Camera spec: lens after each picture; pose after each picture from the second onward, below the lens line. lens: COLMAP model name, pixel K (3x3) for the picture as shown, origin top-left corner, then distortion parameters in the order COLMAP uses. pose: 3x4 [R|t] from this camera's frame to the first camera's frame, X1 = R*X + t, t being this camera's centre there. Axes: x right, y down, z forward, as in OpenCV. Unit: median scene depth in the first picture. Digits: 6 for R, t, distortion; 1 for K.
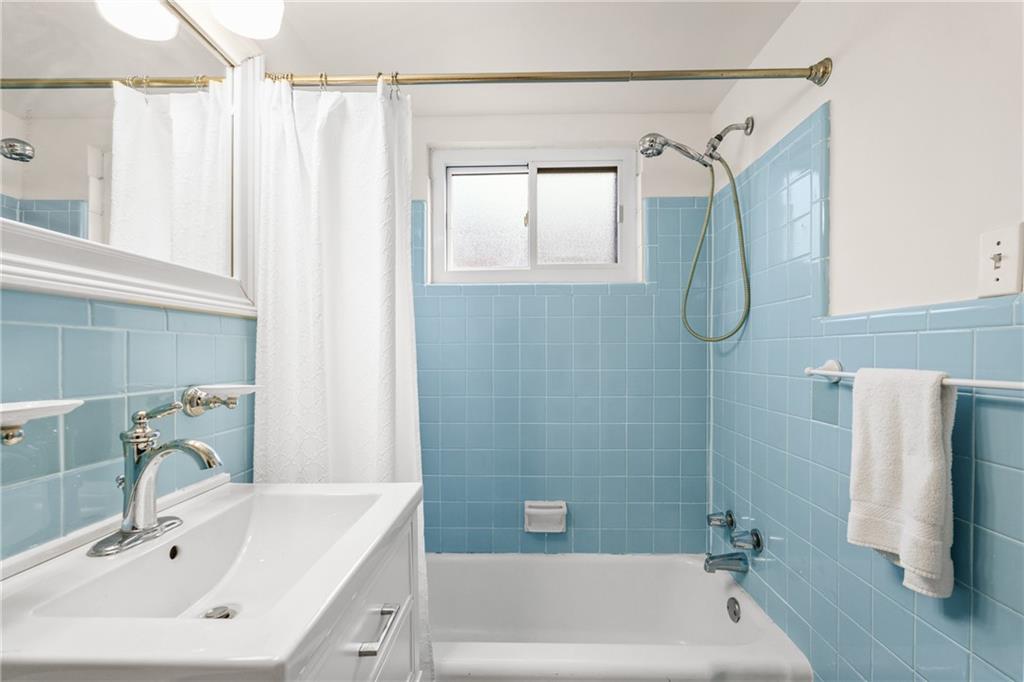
lens RADIAL K [[452.4, 0, 515.3], [0, 452.4, 355.8], [0, 0, 1]] dist [-0.008091, 0.000311]
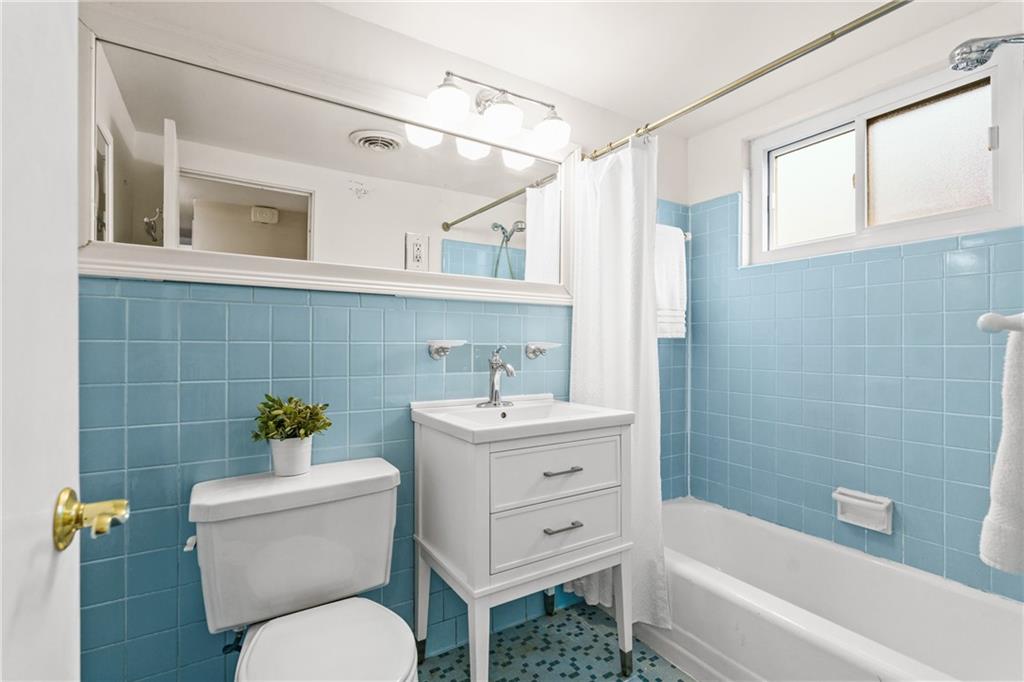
lens RADIAL K [[470.5, 0, 519.4], [0, 470.5, 341.7], [0, 0, 1]] dist [-0.013912, -0.000293]
pose [[0.548791, -0.002406, -0.835956, 0.493934], [-0.009808, 0.999908, -0.009317, 0.042020], [0.835902, 0.013312, 0.548717, -0.079656]]
